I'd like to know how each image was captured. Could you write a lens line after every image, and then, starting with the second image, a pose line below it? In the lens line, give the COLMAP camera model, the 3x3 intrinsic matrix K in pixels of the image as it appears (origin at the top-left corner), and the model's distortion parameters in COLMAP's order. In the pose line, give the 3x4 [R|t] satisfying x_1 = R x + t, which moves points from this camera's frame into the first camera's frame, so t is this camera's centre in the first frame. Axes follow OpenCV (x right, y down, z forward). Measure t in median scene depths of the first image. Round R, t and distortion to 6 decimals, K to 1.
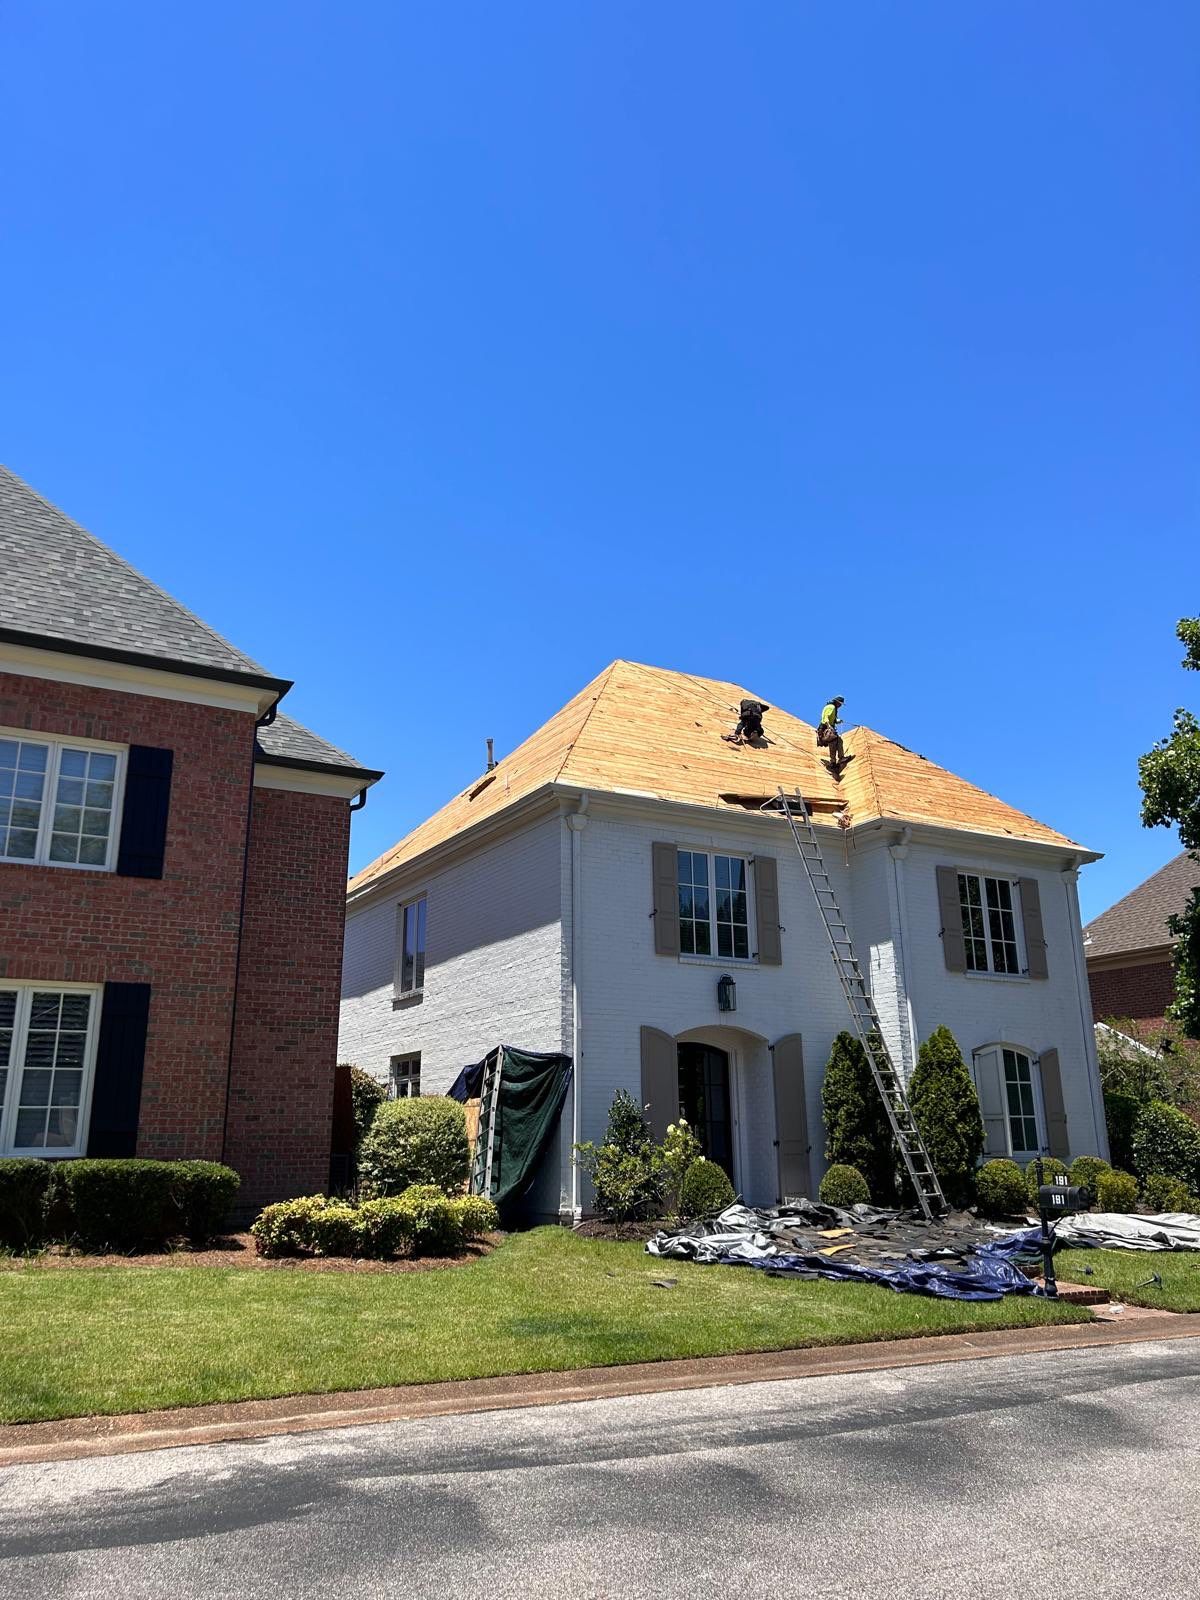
lens RADIAL K [[1183.3, 0, 600.0], [0, 1183.3, 800.0], [0, 0, 1]] dist [0.080365, -0.096767]
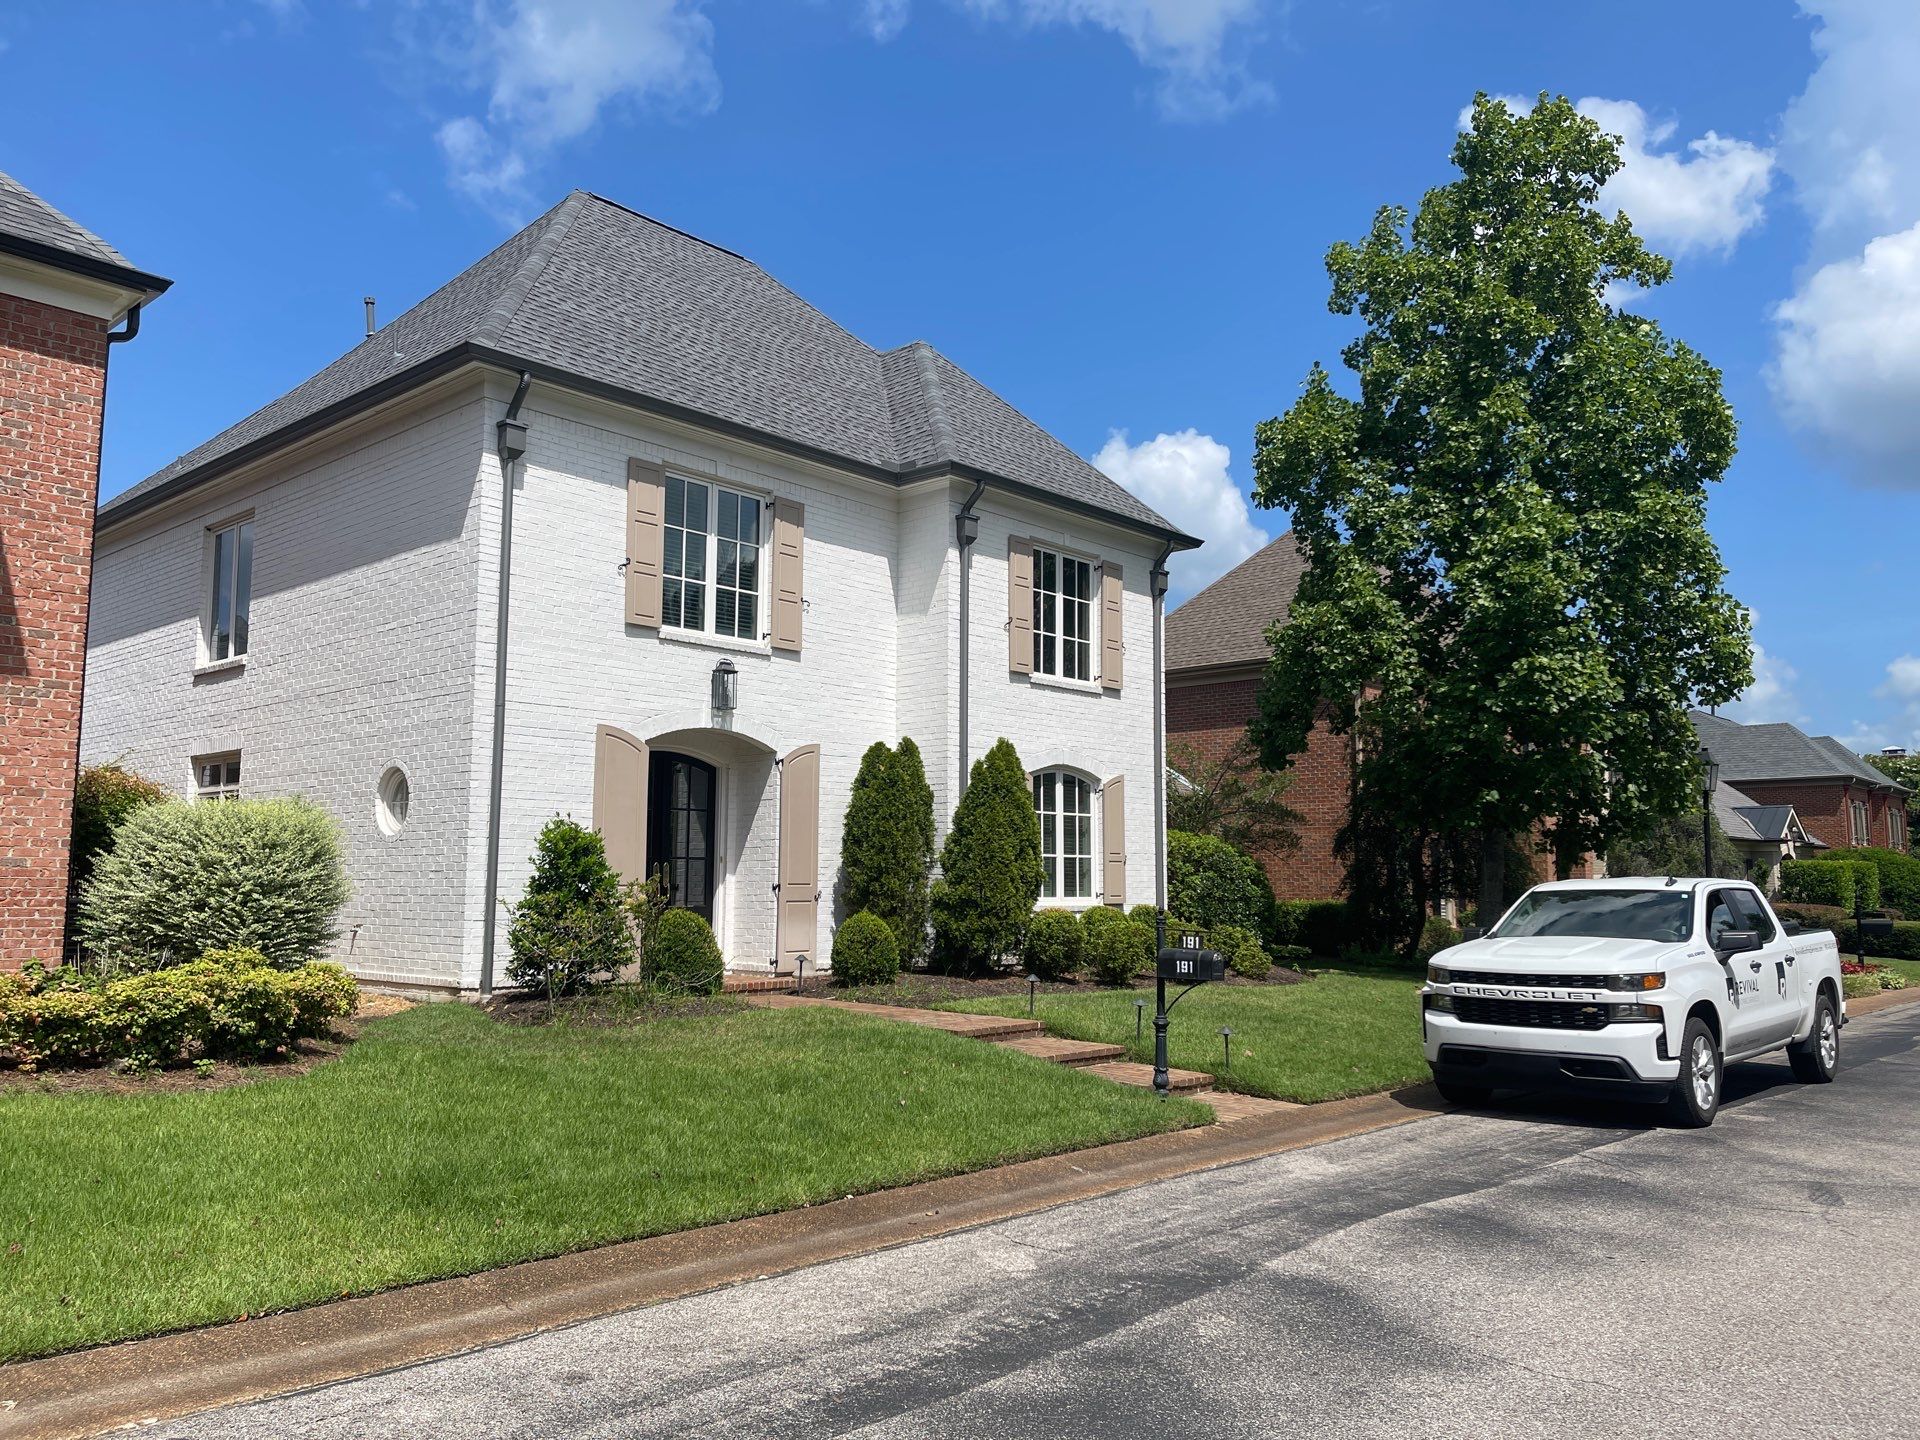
lens RADIAL K [[1422.0, 0, 970.0], [0, 1422.0, 720.1], [0, 0, 1]] dist [0.070120, -0.089418]
pose [[0.950718, 0.046195, 0.306595, -0.014268], [-0.096625, 0.983738, 0.151402, 0.044117], [-0.294615, -0.173566, 0.939722, 0.166797]]
